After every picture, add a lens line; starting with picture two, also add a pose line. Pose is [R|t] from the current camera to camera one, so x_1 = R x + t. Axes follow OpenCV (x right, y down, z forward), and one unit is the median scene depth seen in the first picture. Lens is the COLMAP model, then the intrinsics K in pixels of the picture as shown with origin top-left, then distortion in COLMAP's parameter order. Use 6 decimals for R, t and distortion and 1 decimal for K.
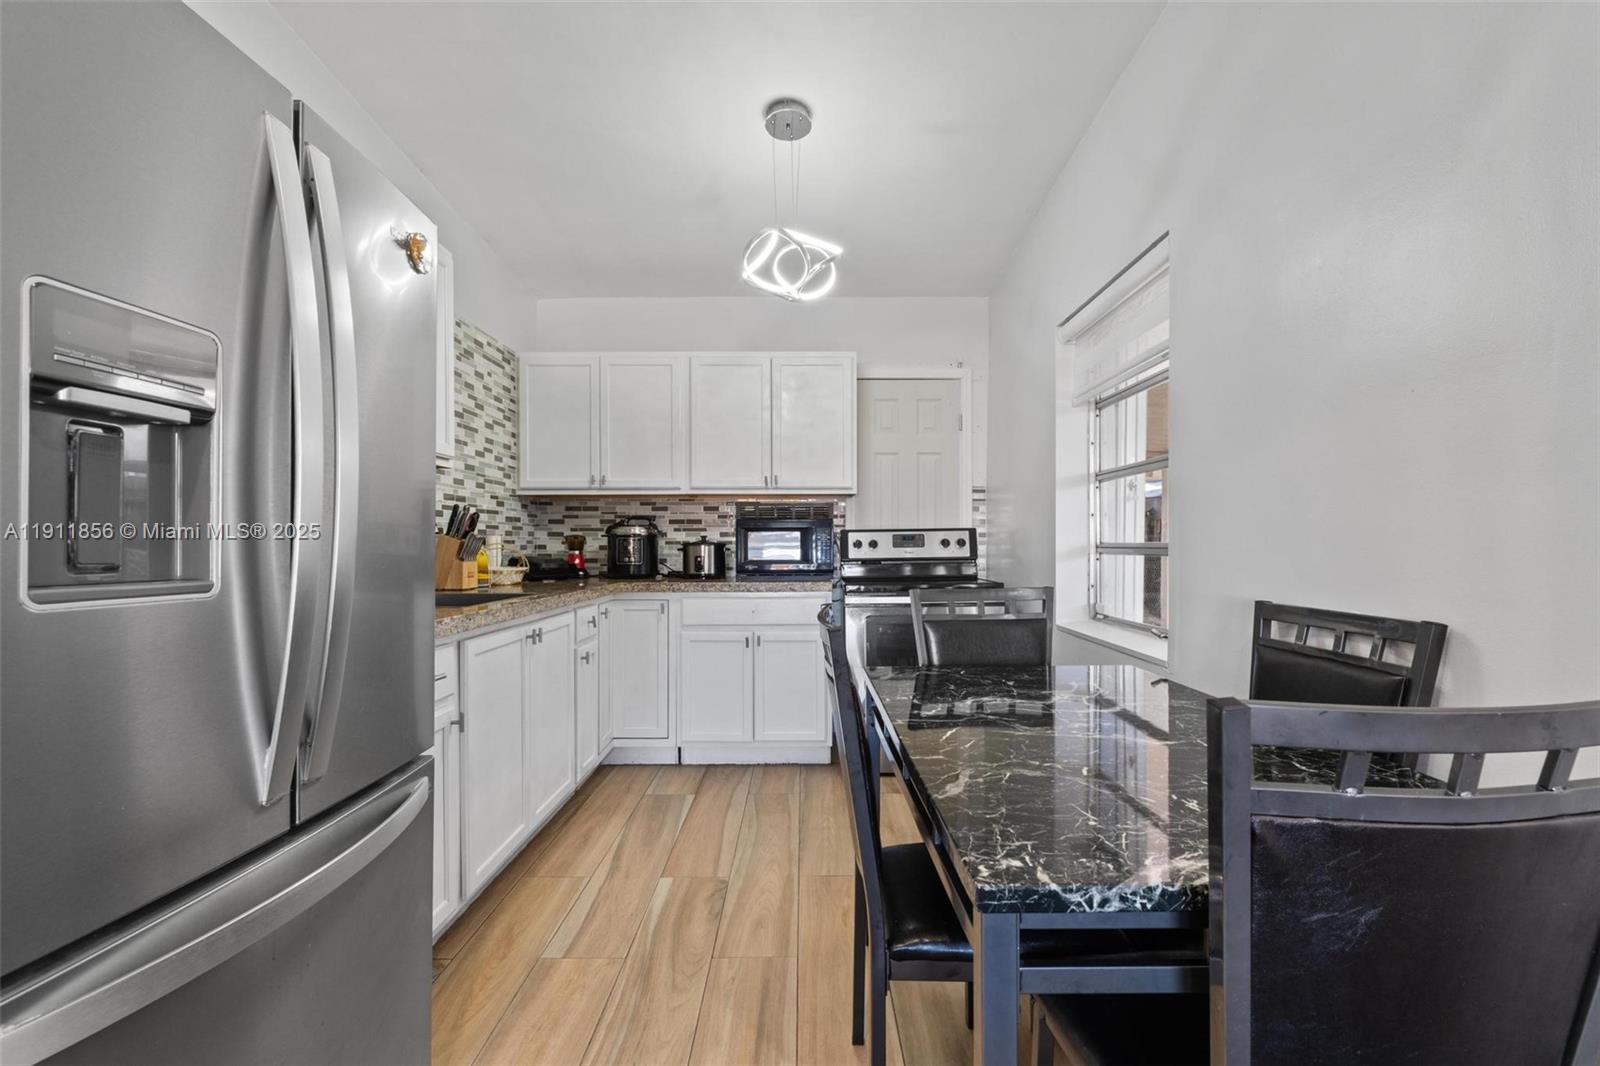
lens RADIAL K [[688.6, 0, 800.7], [0, 688.6, 545.7], [0, 0, 1]] dist [-0.005167, -0.000346]
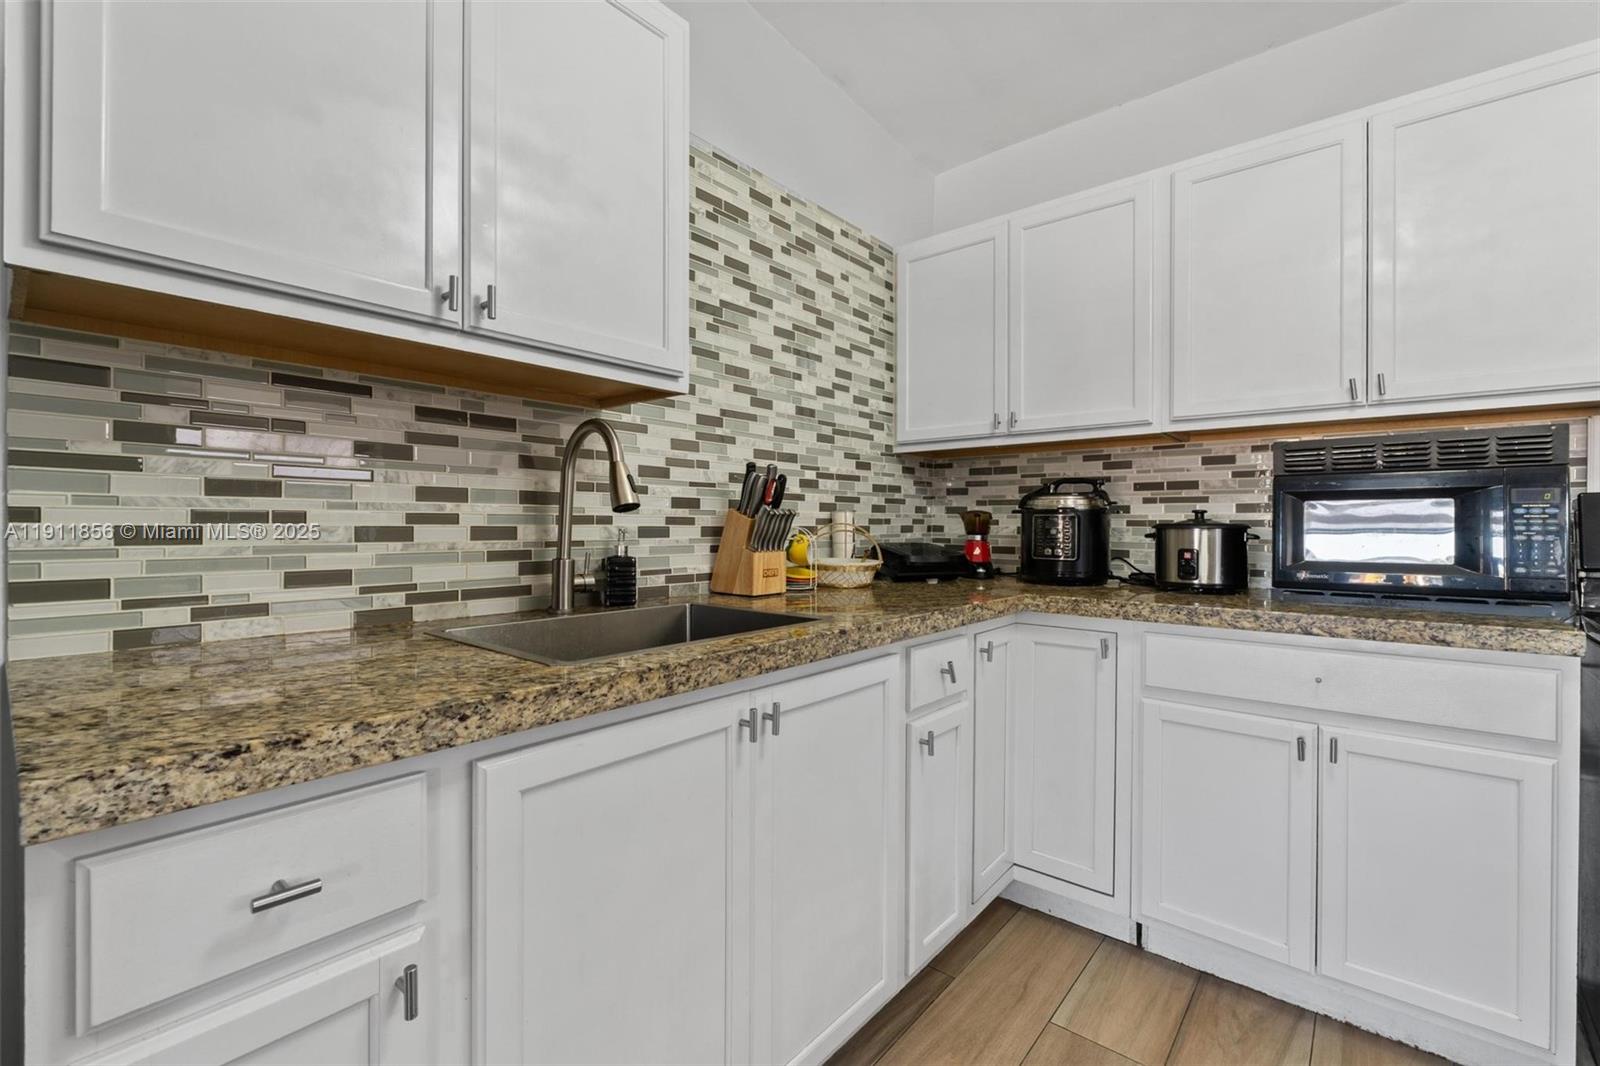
lens RADIAL K [[688.6, 0, 807.1], [0, 688.6, 527.3], [0, 0, 1]] dist [-0.005167, -0.000346]
pose [[0.773031, 0.007253, -0.634327, -0.040774], [-0.005729, 0.999974, 0.004452, -0.002004], [0.634342, 0.000193, 0.773052, 0.417281]]
